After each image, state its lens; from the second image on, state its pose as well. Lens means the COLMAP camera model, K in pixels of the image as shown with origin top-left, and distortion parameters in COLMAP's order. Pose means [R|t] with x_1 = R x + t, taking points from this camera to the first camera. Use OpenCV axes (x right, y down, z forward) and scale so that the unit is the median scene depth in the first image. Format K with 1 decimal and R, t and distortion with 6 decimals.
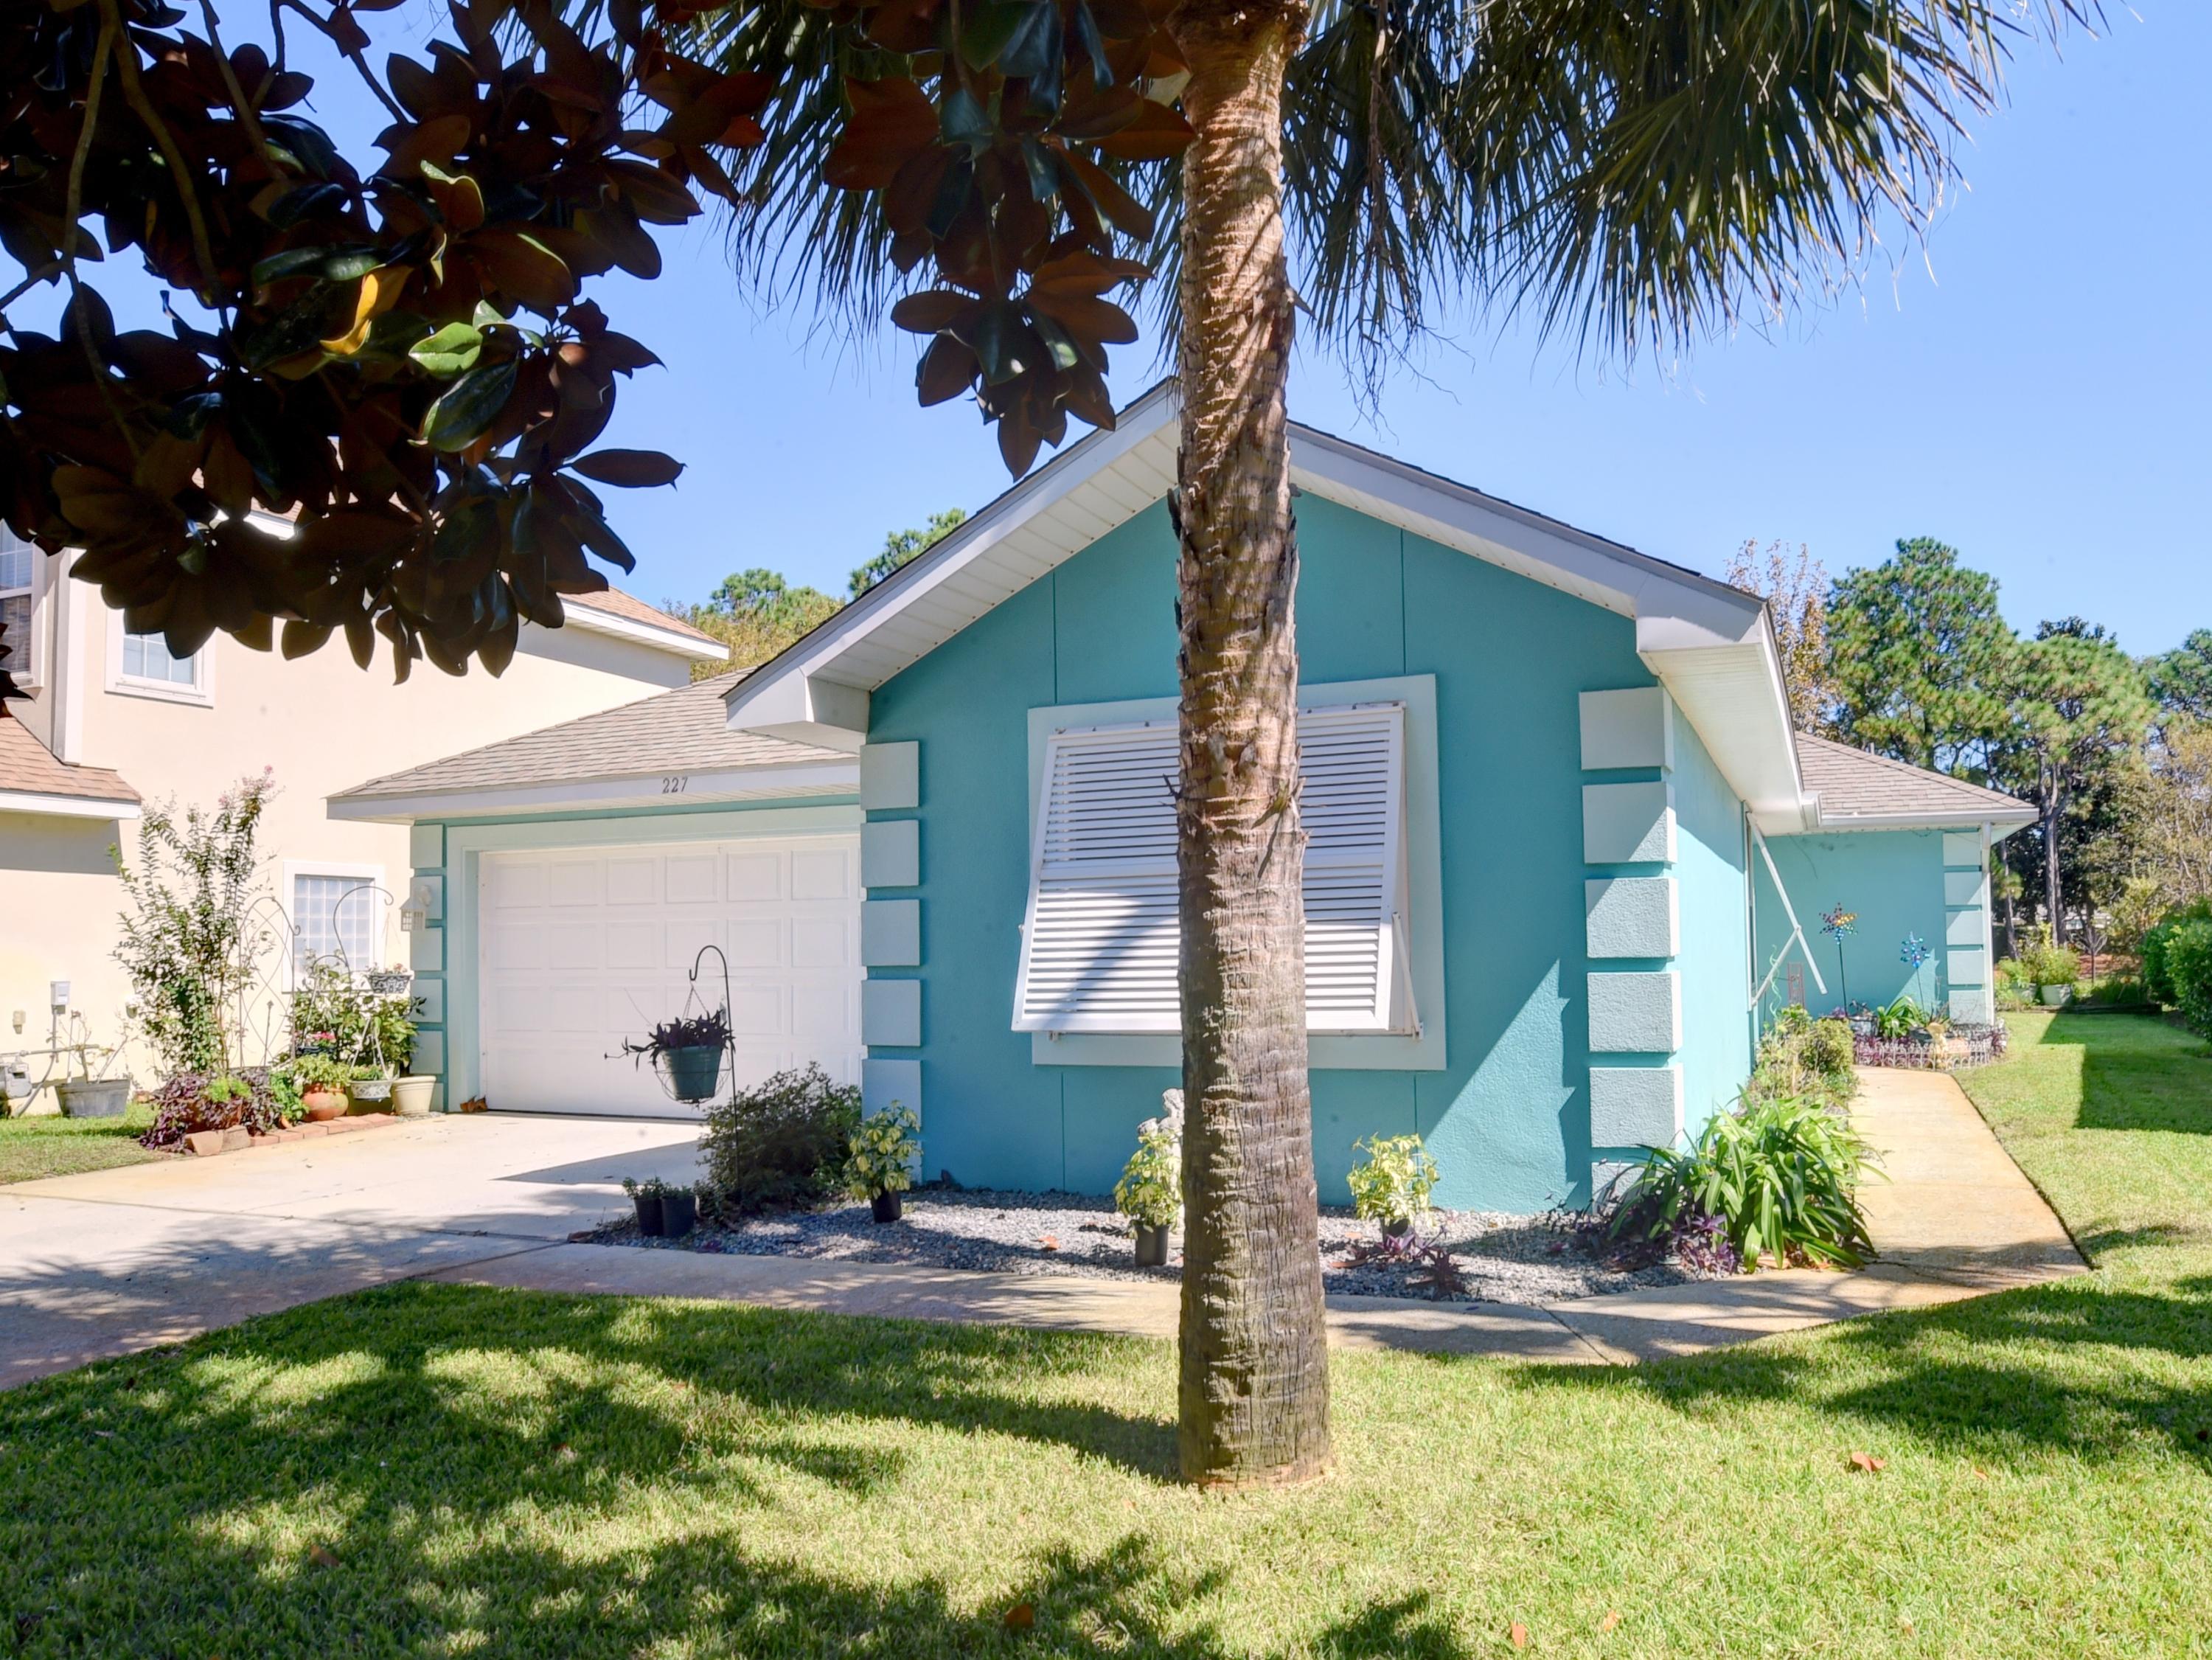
lens RADIAL K [[1489.0, 0, 1106.0], [0, 1489.0, 830.0], [0, 0, 1]] dist [-0.056918, -0.000002]
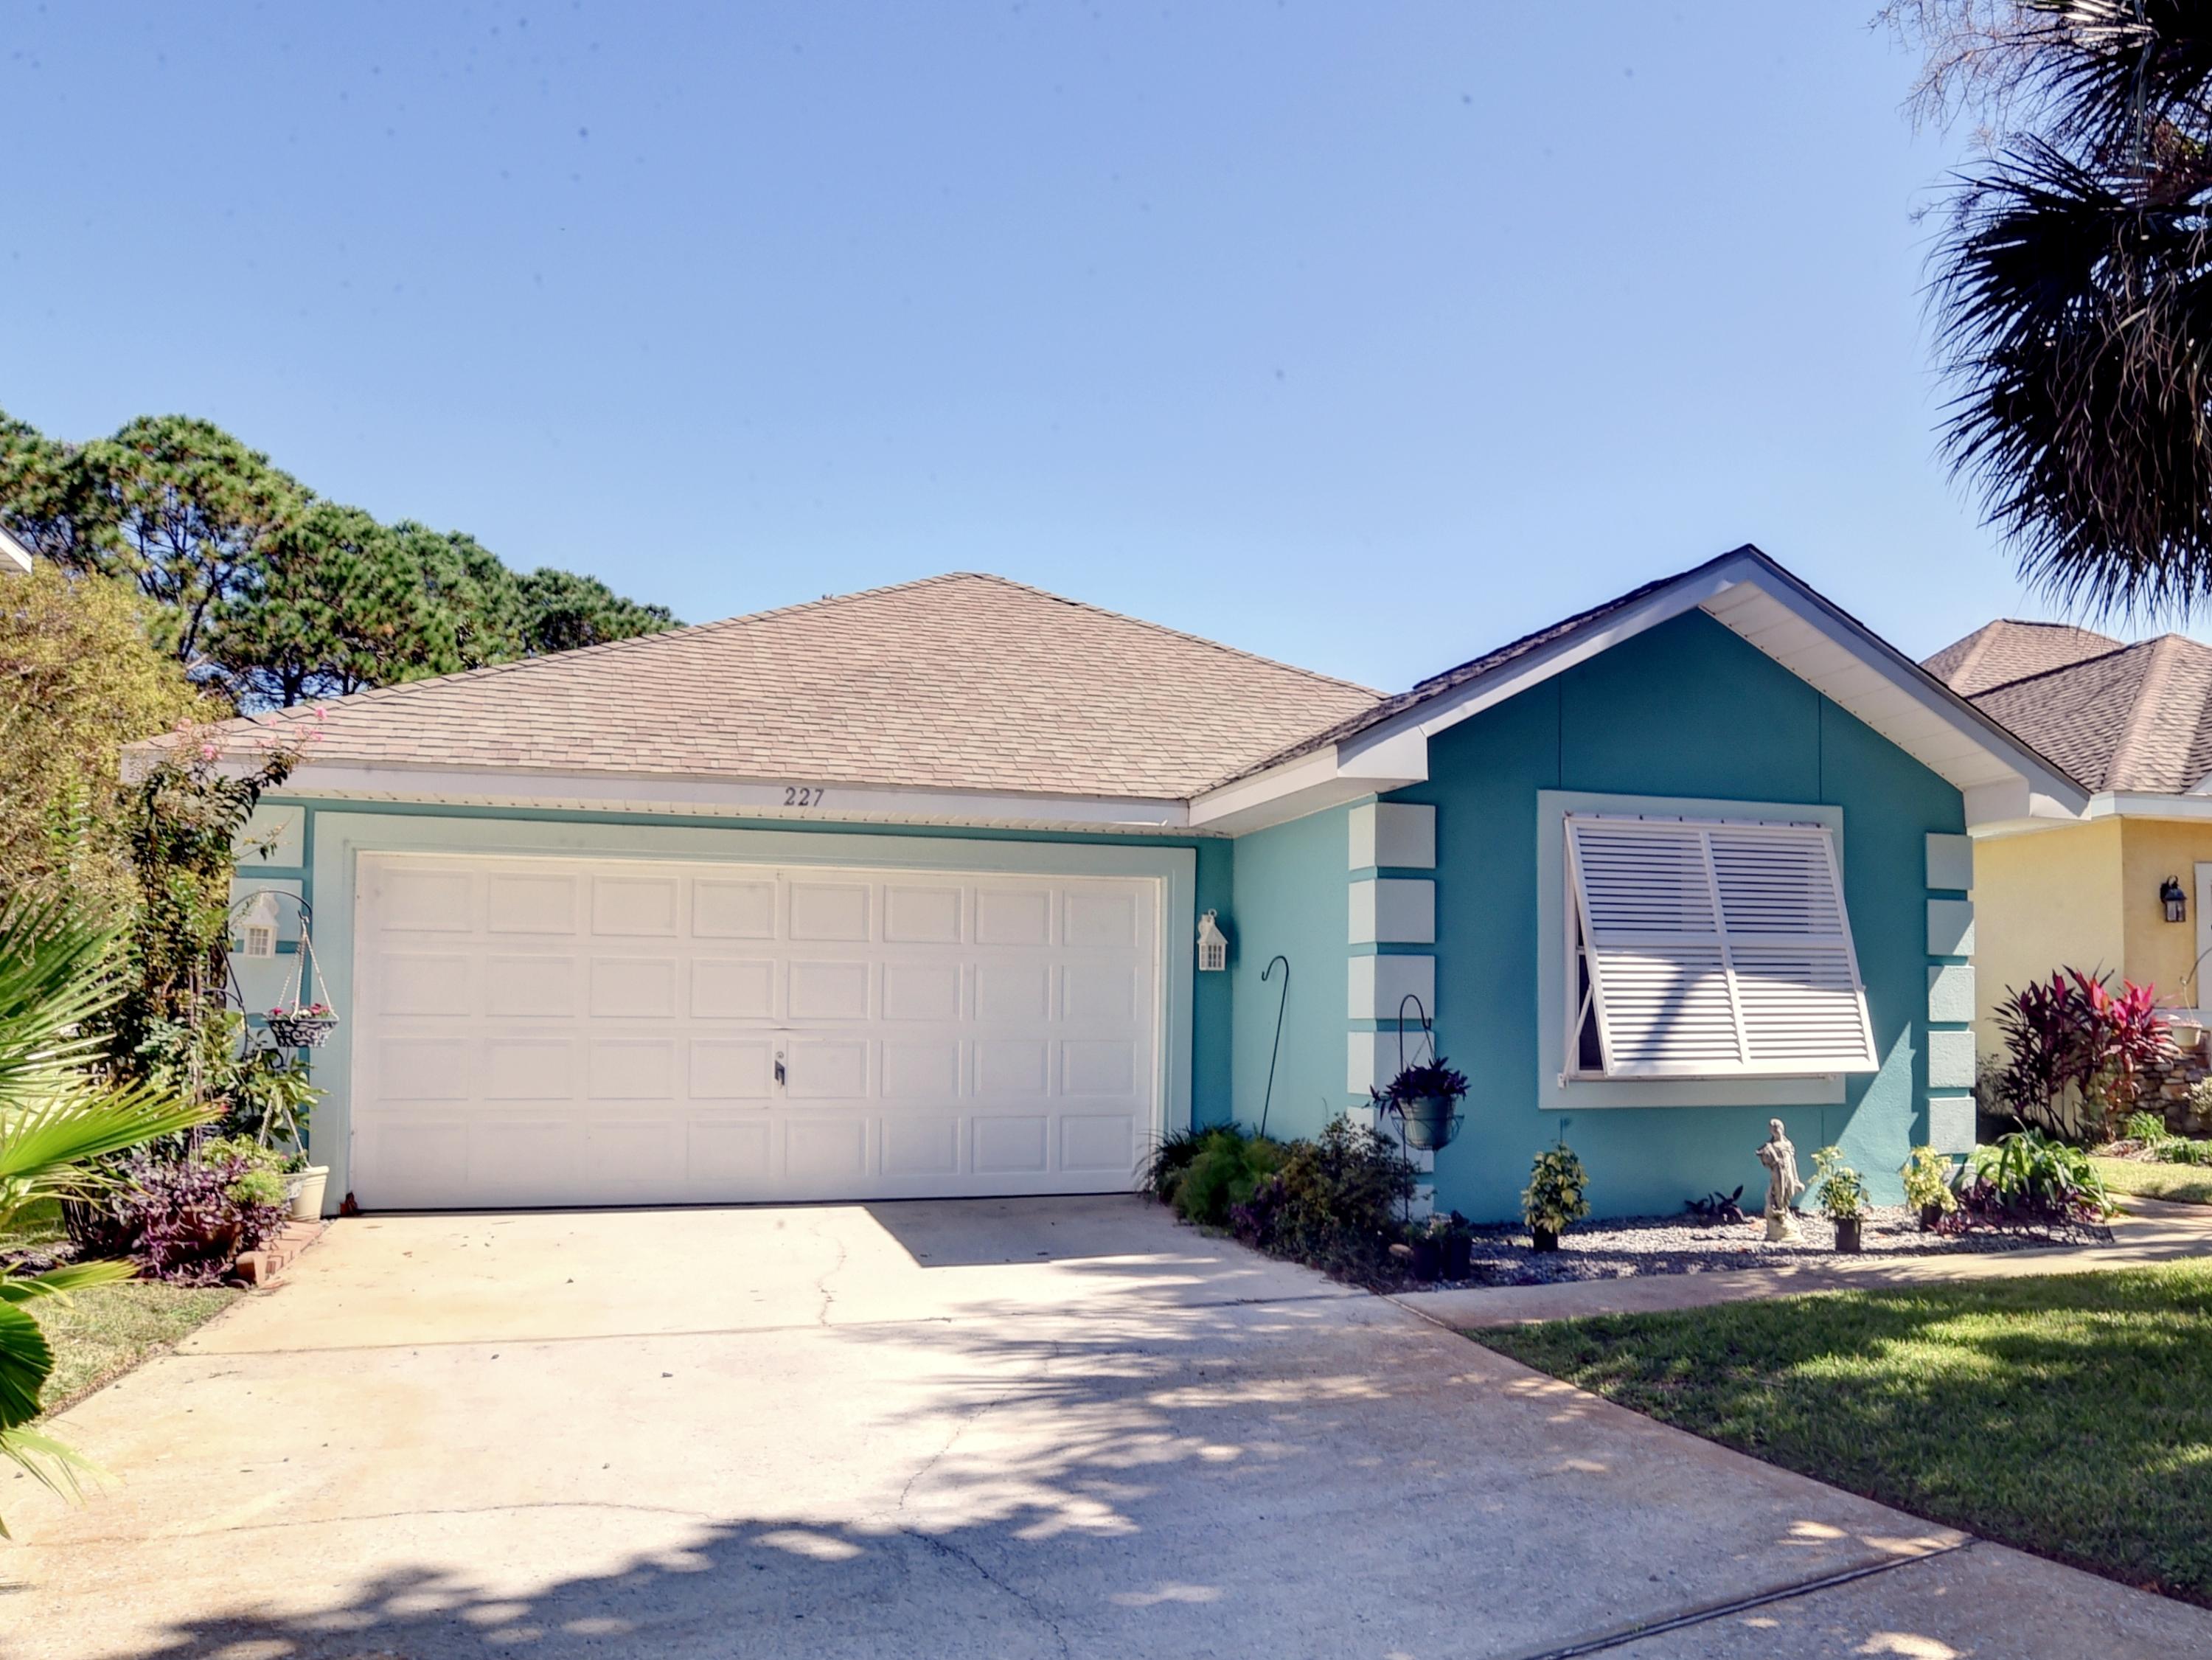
lens RADIAL K [[1742.3, 0, 1108.9], [0, 1742.3, 902.1], [0, 0, 1]] dist [-0.046216, 0.000836]
pose [[0.757041, 0.063986, 0.650226, -1.329742], [-0.069828, 0.997417, -0.016852, 0.054657], [-0.649625, -0.032646, 0.759554, 0.260175]]
